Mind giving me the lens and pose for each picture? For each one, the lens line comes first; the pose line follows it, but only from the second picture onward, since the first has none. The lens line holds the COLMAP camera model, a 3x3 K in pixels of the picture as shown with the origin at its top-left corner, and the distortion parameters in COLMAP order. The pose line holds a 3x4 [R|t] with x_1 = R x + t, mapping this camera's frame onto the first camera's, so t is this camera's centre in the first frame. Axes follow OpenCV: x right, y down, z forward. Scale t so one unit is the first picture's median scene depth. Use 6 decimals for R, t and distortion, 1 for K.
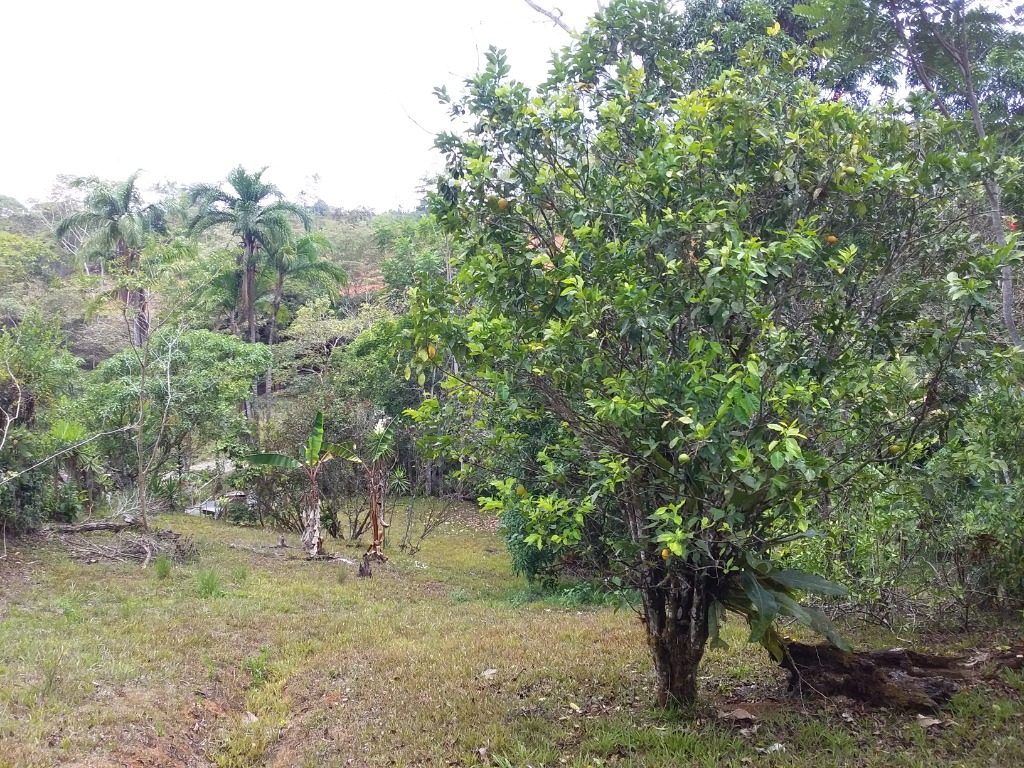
lens RADIAL K [[929.5, 0, 504.5], [0, 929.5, 394.6], [0, 0, 1]] dist [0.099565, -0.195059]
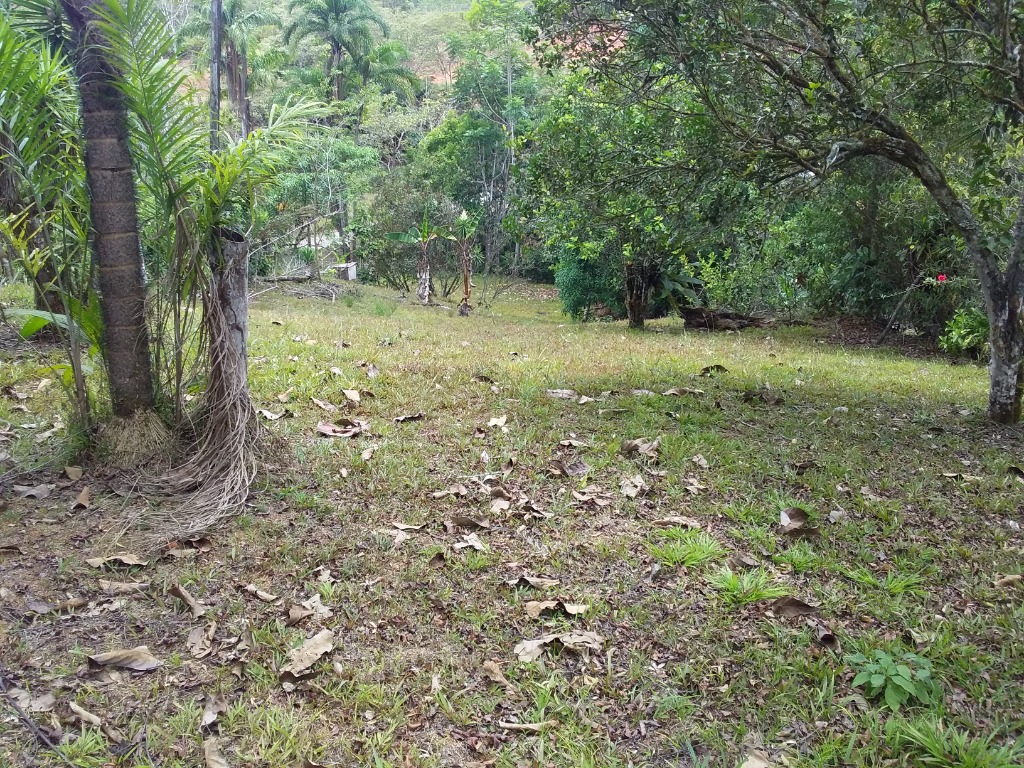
lens RADIAL K [[929.5, 0, 504.5], [0, 929.5, 394.6], [0, 0, 1]] dist [0.099565, -0.195059]
pose [[0.999054, 0.025008, -0.035567, -0.012593], [-0.016422, 0.974478, 0.223880, -0.009078], [0.040258, -0.223085, 0.973967, -0.228353]]
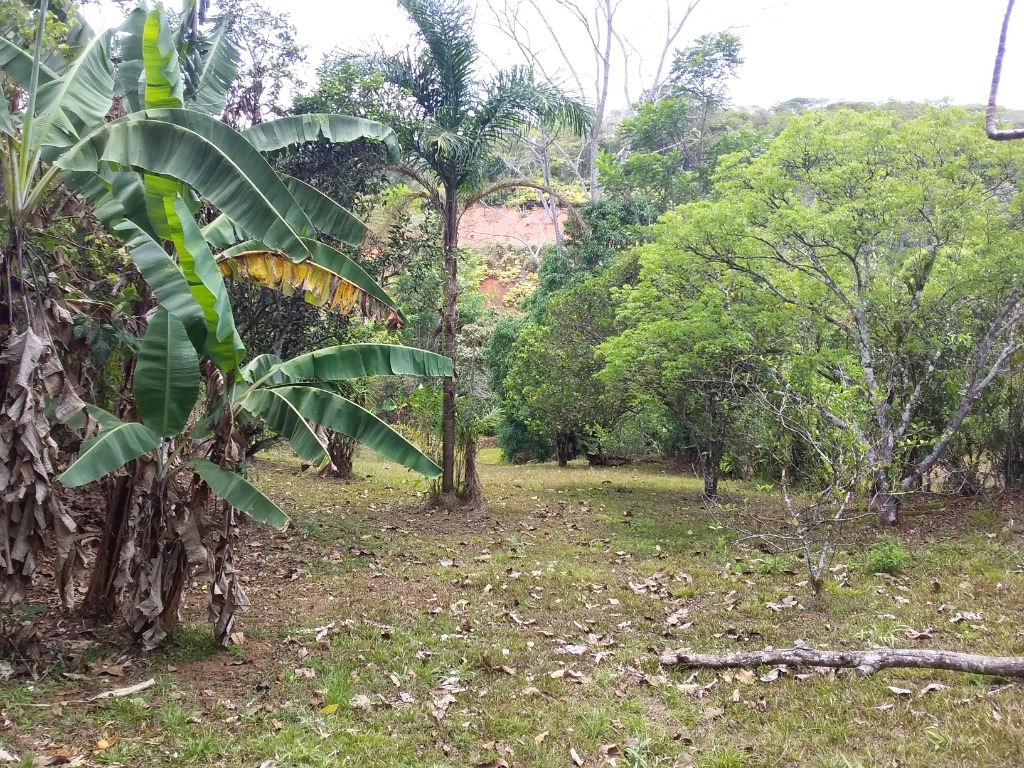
lens RADIAL K [[929.5, 0, 504.5], [0, 929.5, 394.6], [0, 0, 1]] dist [0.099565, -0.195059]
pose [[0.997293, 0.002588, 0.073489, -0.064925], [-0.007856, 0.997411, 0.071485, -0.050821], [-0.073114, -0.071869, 0.994731, -0.513364]]
